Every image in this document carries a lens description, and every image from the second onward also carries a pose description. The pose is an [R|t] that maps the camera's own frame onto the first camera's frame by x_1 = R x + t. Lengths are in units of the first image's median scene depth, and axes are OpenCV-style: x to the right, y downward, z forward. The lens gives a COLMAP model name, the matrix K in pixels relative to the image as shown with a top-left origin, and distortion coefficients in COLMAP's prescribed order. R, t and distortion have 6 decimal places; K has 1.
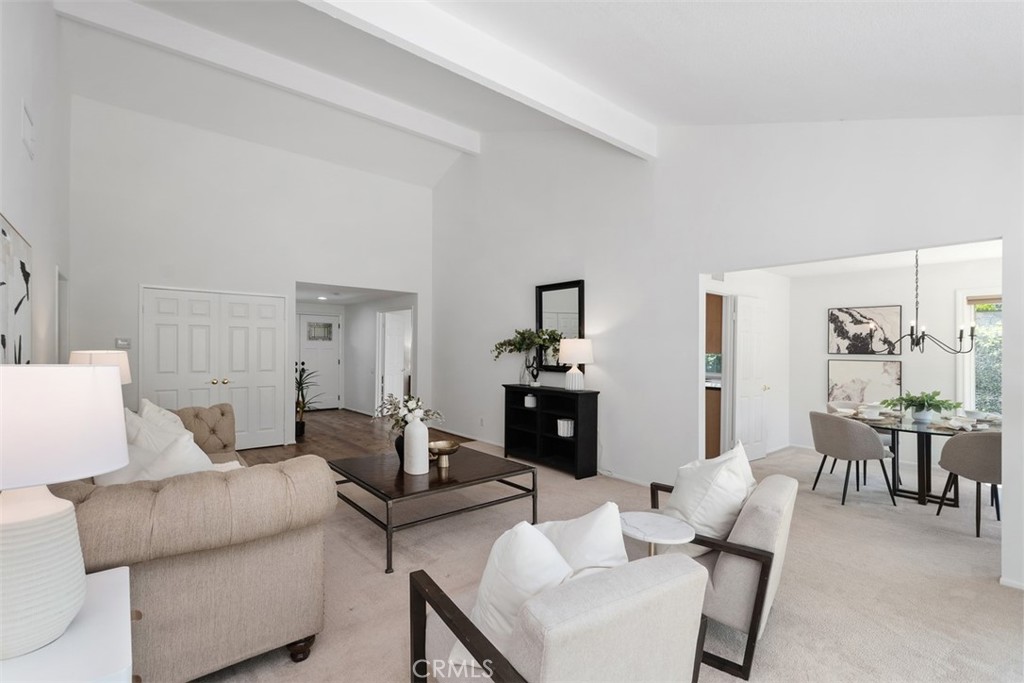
lens RADIAL K [[465.0, 0, 501.8], [0, 465.0, 341.8], [0, 0, 1]] dist [0.004347, -0.000040]
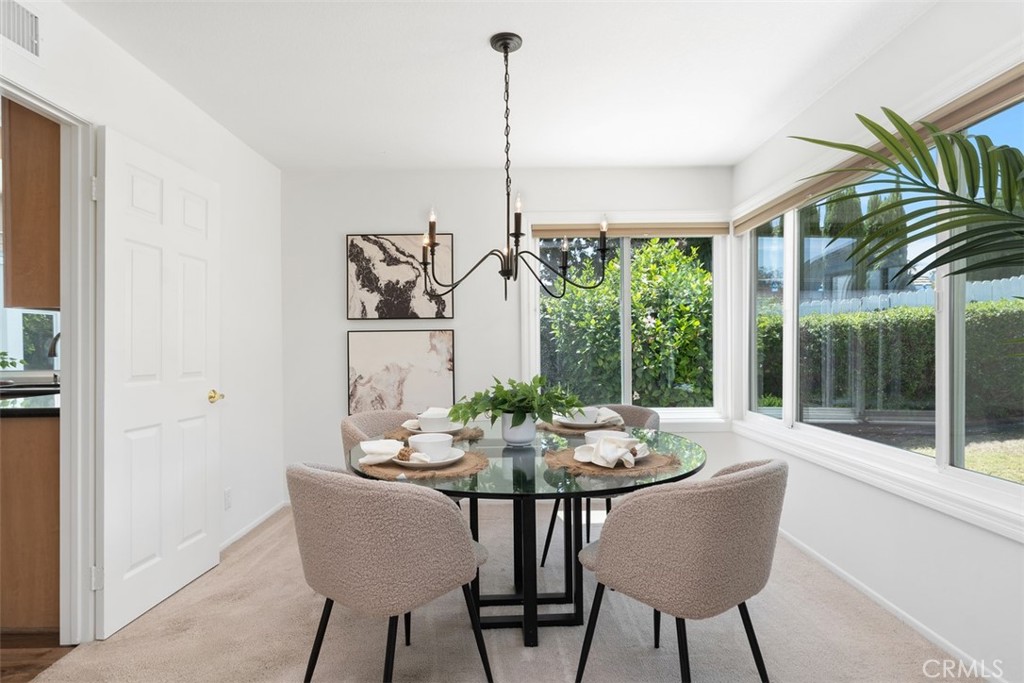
lens RADIAL K [[524.7, 0, 509.6], [0, 524.7, 344.0], [0, 0, 1]] dist [0.003198, -0.002217]
pose [[0.627016, -0.014410, 0.778873, 0.368716], [0.008342, 0.999896, 0.011784, 0.049784], [-0.778962, -0.000892, 0.627070, 0.506575]]
